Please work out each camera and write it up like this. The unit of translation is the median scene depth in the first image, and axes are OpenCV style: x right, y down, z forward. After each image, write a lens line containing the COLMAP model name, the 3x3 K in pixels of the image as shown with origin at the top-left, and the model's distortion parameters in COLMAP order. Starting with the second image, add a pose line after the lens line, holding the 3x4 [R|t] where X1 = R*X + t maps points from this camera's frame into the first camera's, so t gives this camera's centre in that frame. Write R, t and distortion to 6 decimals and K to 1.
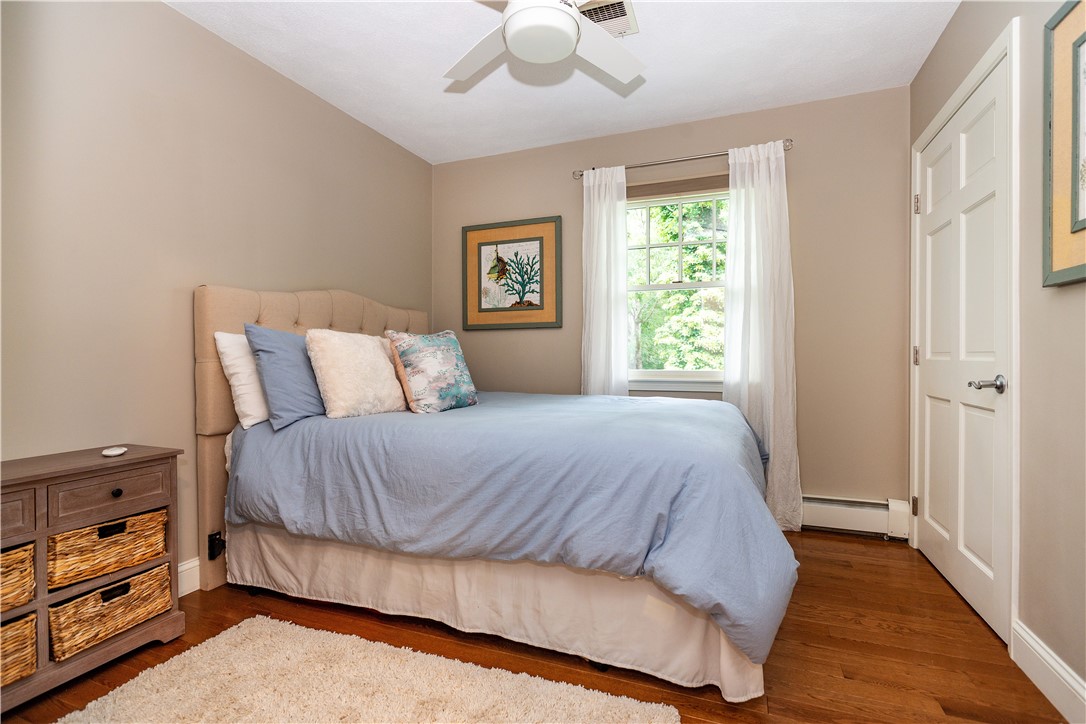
lens RADIAL K [[493.7, 0, 546.0], [0, 493.7, 363.7], [0, 0, 1]] dist [-0.002166, -0.000310]
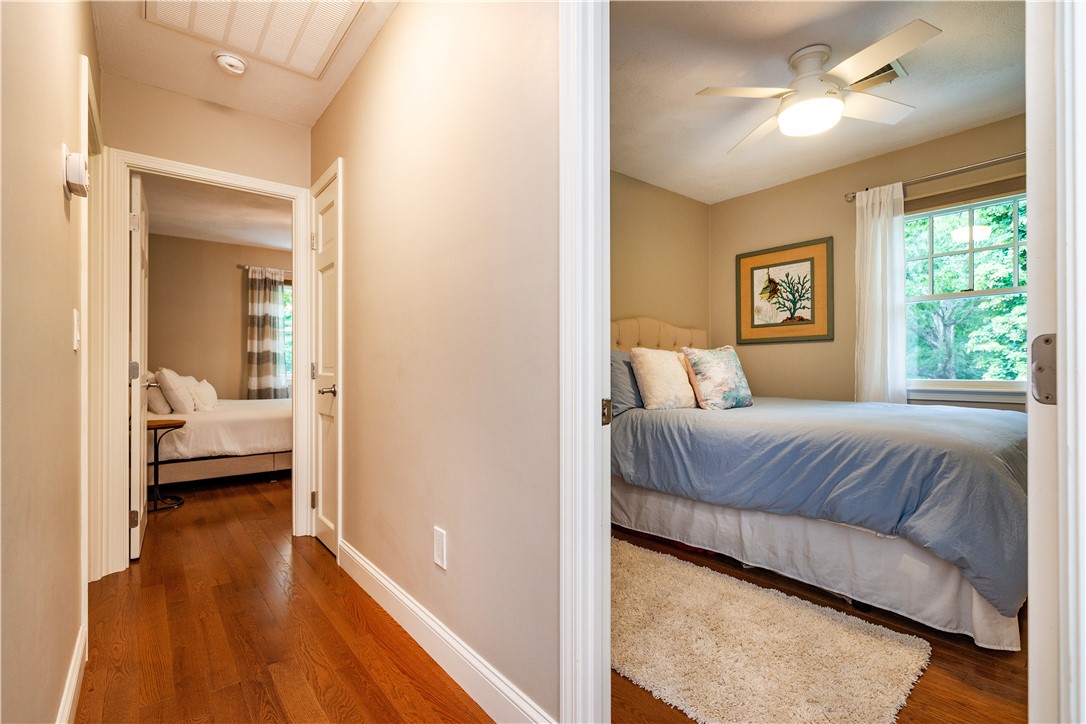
lens RADIAL K [[493.7, 0, 564.2], [0, 493.7, 367.6], [0, 0, 1]] dist [-0.002166, -0.000310]
pose [[0.886103, -0.003128, -0.463478, 0.013687], [-0.003509, 0.999903, -0.013457, 0.006615], [0.463476, 0.013551, 0.886006, -0.332113]]
